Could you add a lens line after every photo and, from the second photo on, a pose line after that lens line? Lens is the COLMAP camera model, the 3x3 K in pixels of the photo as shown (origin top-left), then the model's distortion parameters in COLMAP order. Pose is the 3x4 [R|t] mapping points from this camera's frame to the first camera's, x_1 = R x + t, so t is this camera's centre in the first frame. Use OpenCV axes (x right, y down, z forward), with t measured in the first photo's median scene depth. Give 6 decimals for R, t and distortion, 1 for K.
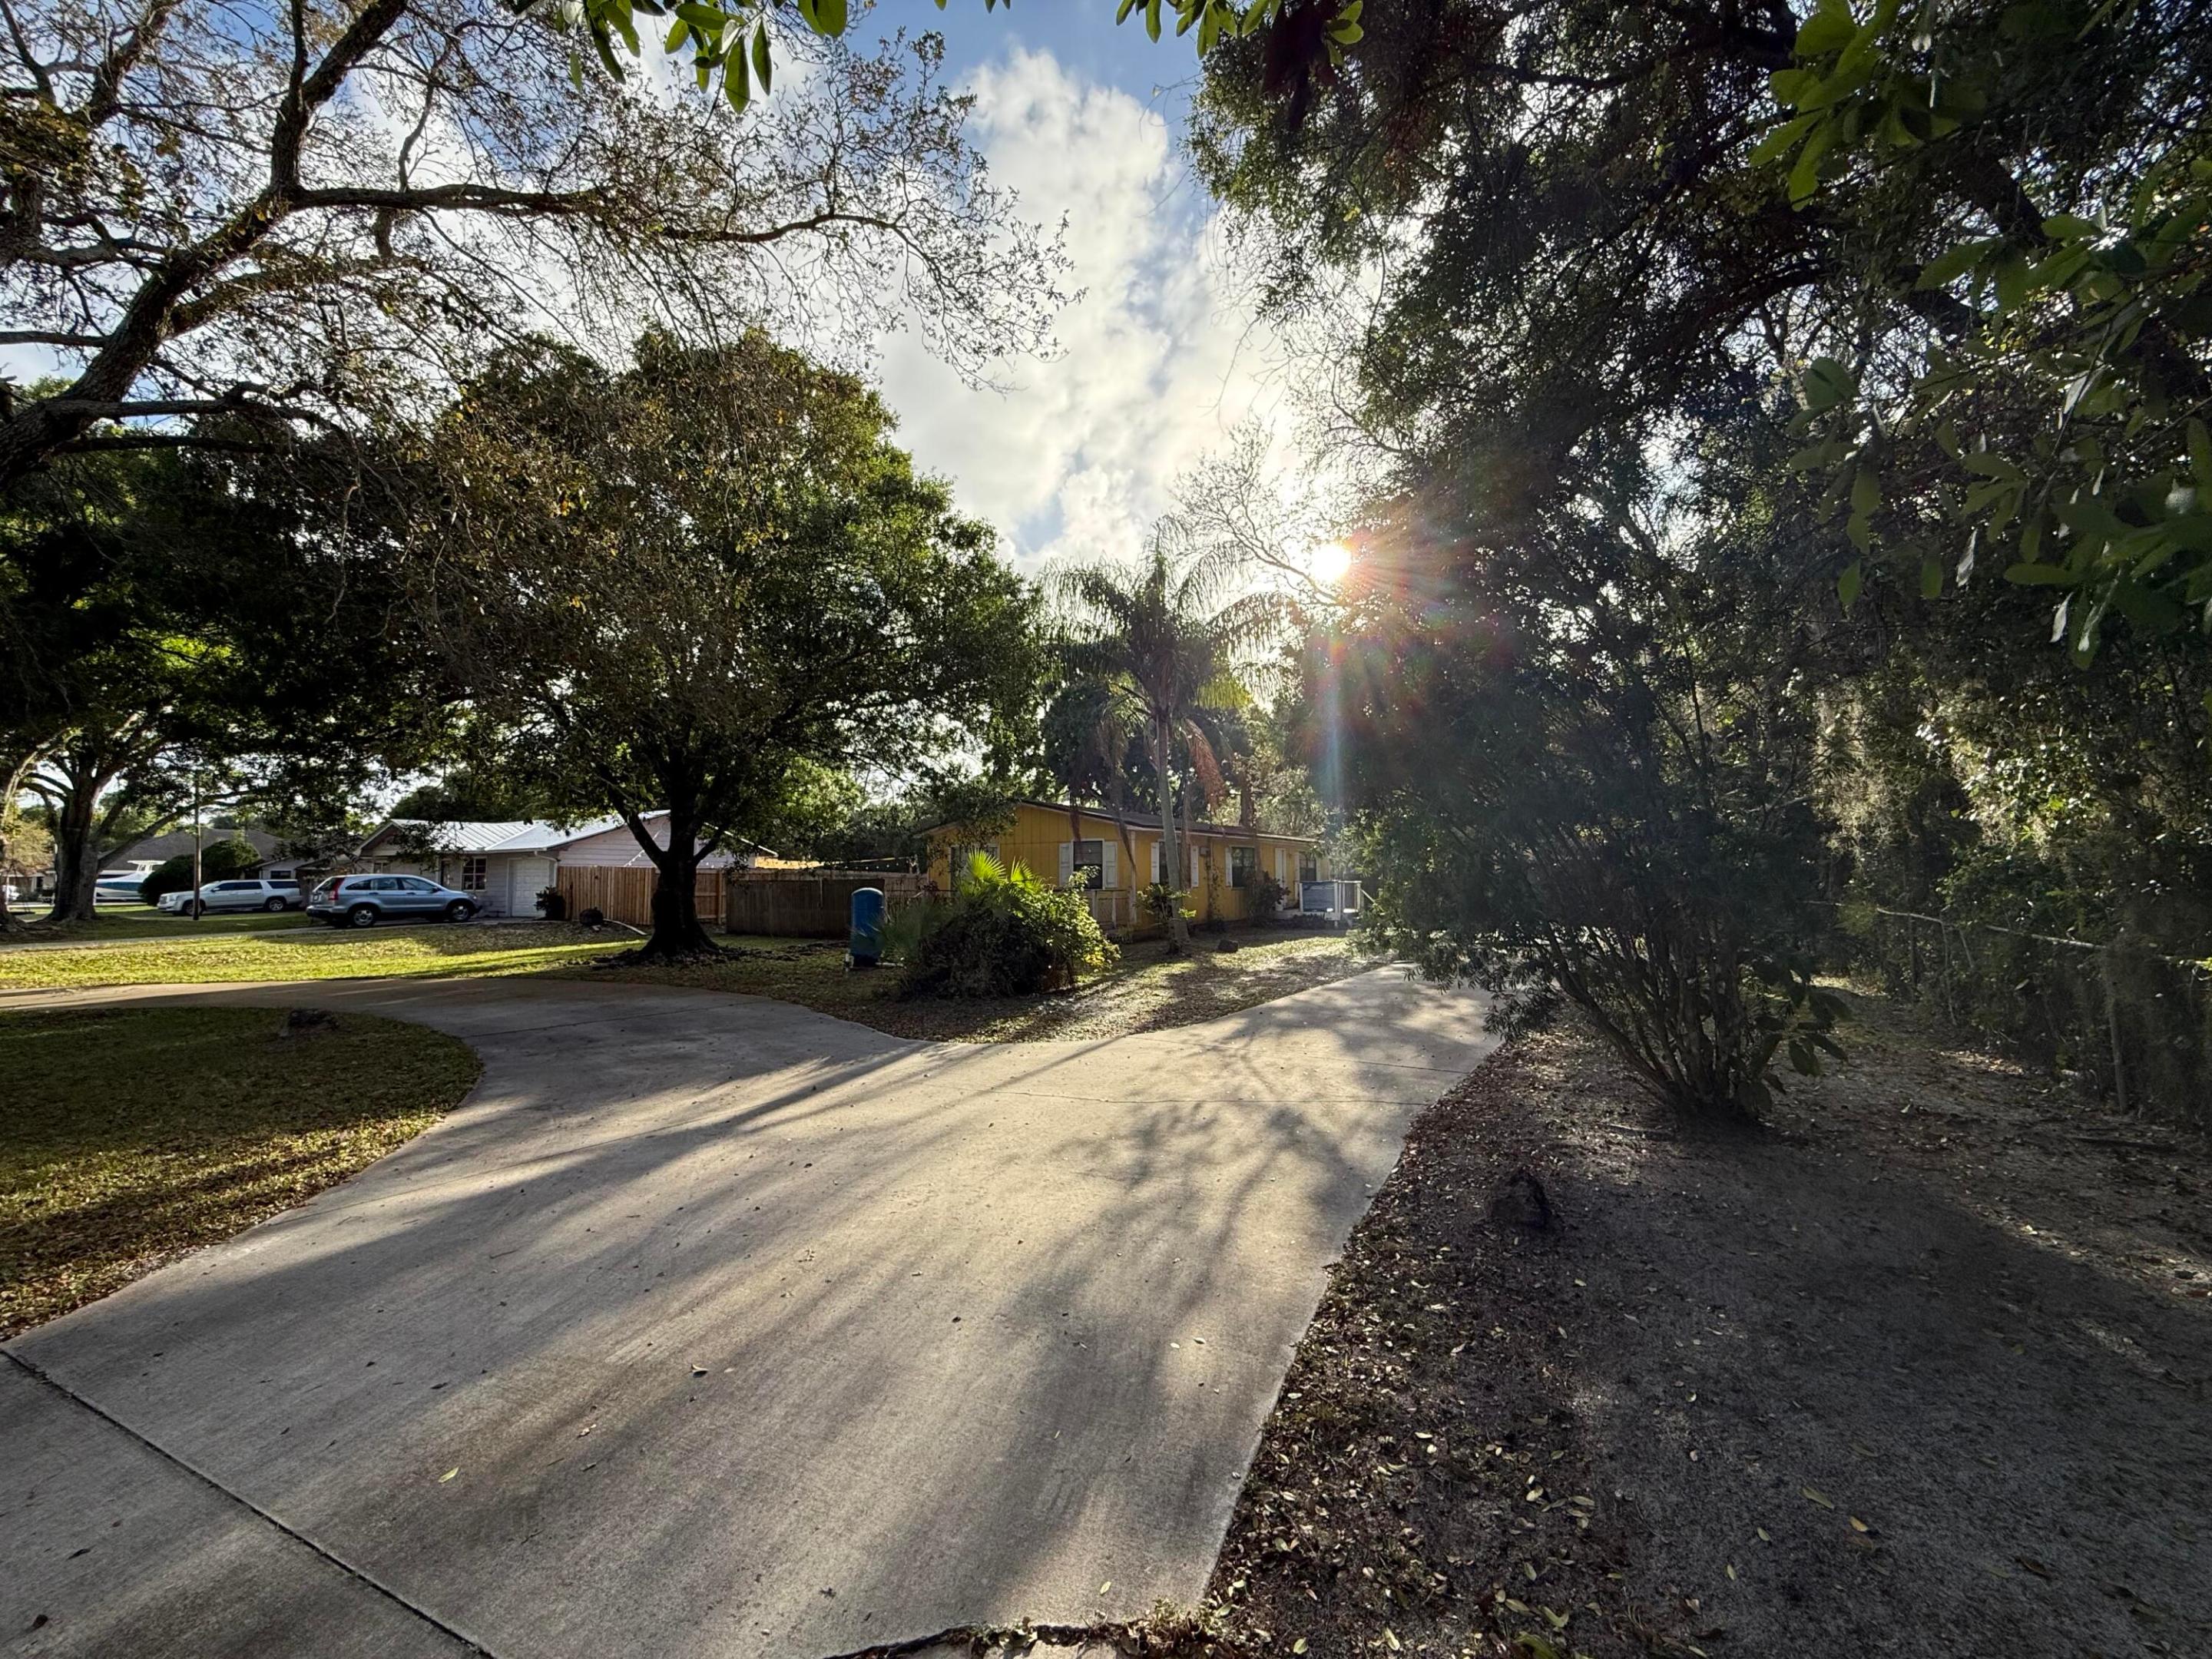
lens RADIAL K [[879.6, 0, 1101.8], [0, 879.6, 832.0], [0, 0, 1]] dist [-0.001045, 0.000414]
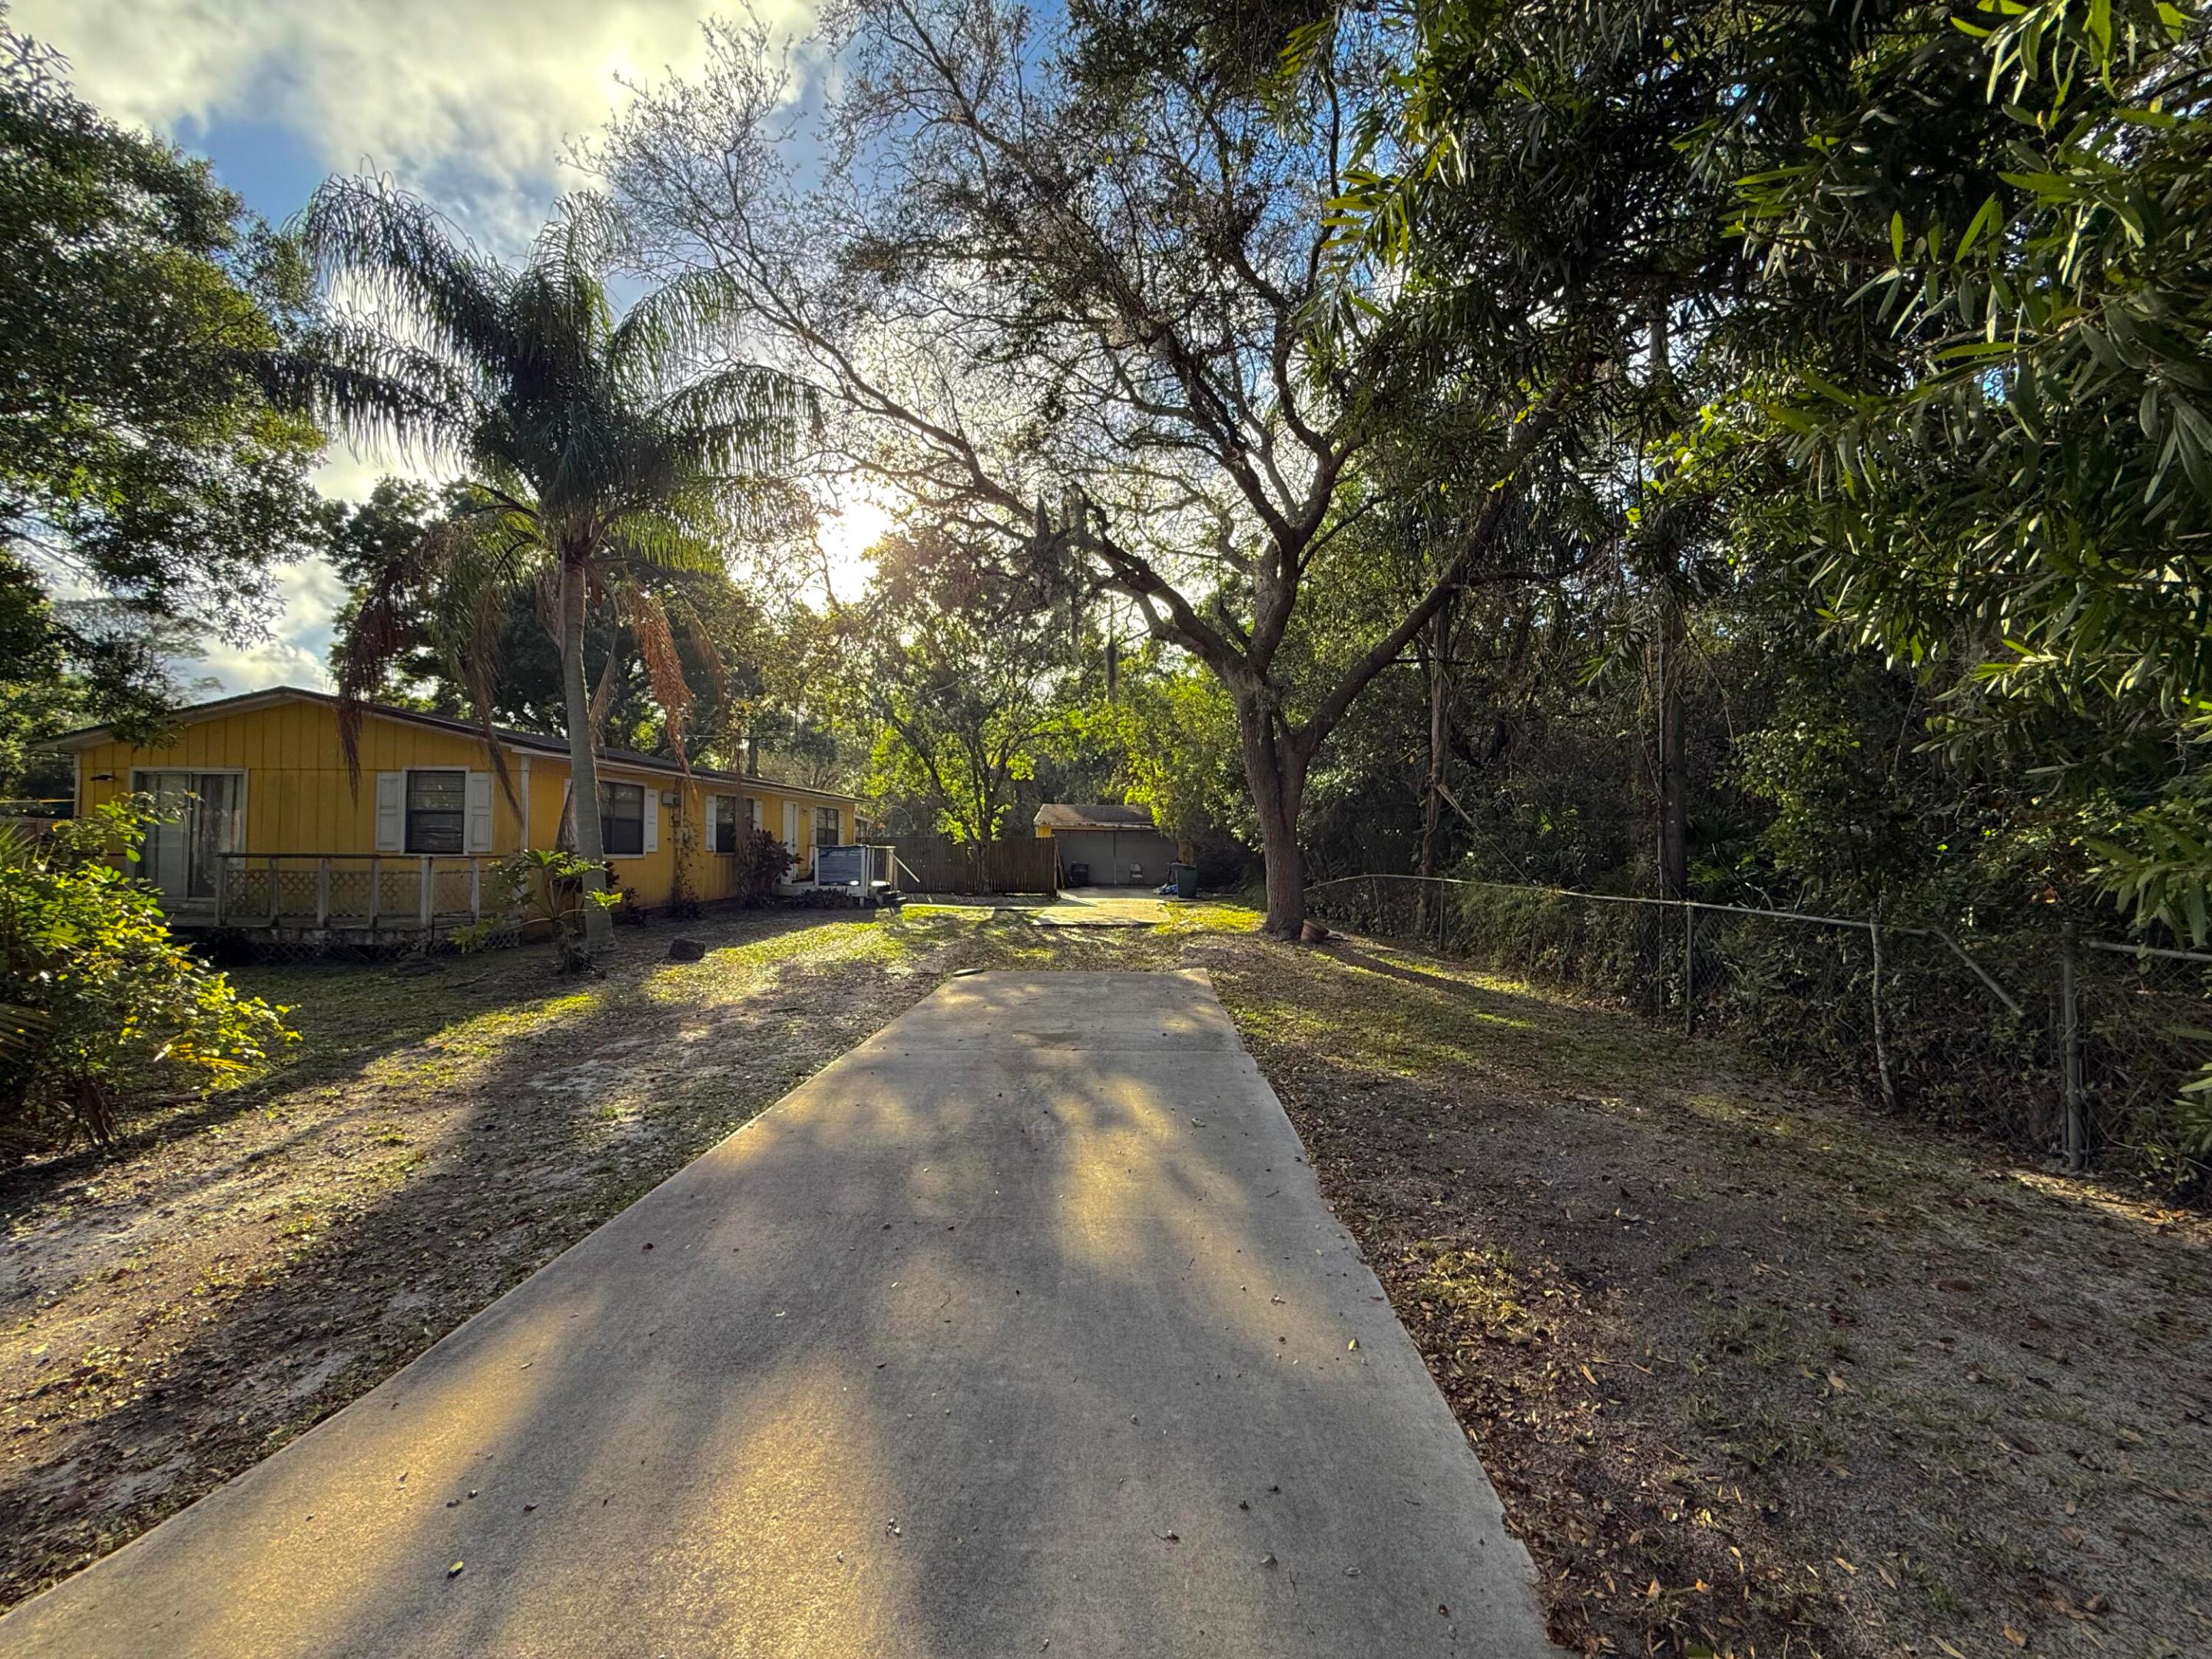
lens RADIAL K [[879.6, 0, 1101.3], [0, 879.6, 826.4], [0, 0, 1]] dist [-0.001045, 0.000414]
pose [[0.862392, 0.024489, 0.505648, 0.069775], [-0.041445, 0.998892, 0.022307, 0.016473], [-0.504541, -0.040193, 0.862451, 0.287898]]
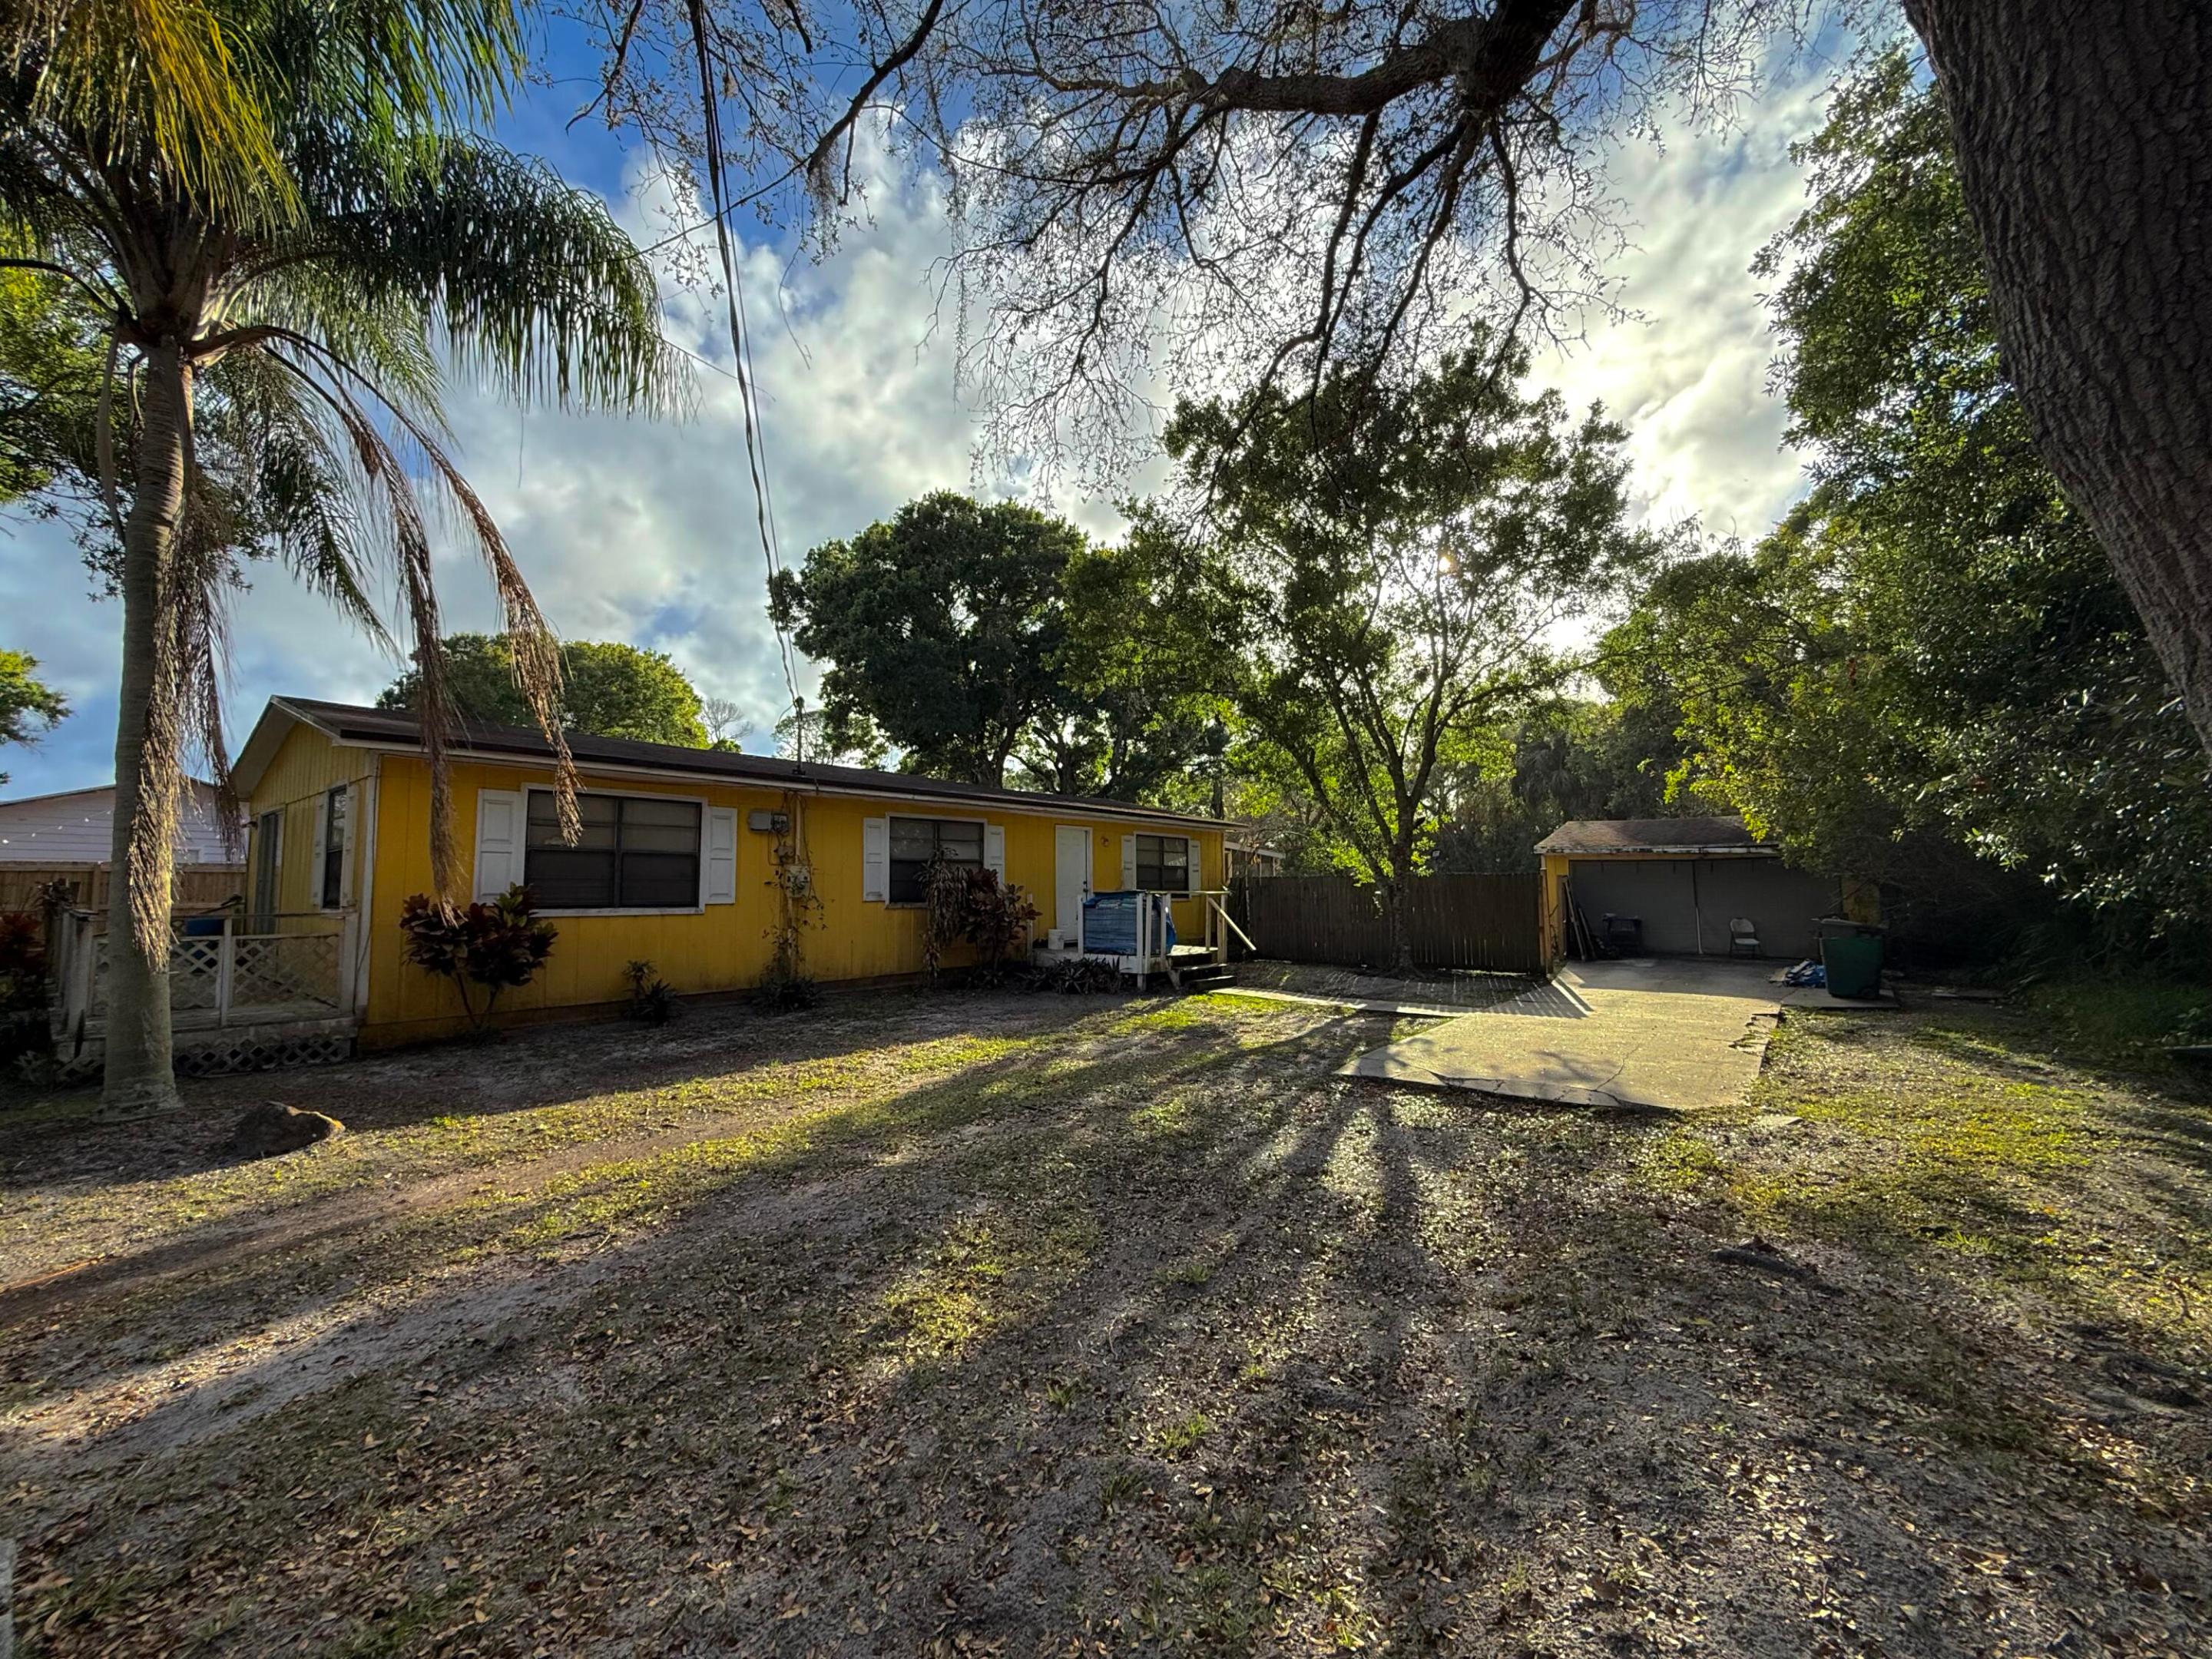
lens RADIAL K [[879.6, 0, 1099.9], [0, 879.6, 831.1], [0, 0, 1]] dist [-0.001045, 0.000414]
pose [[0.993818, -0.000889, -0.111015, 0.372512], [-0.000034, 0.999965, -0.008310, 0.034665], [0.111018, 0.008263, 0.993784, 0.657374]]
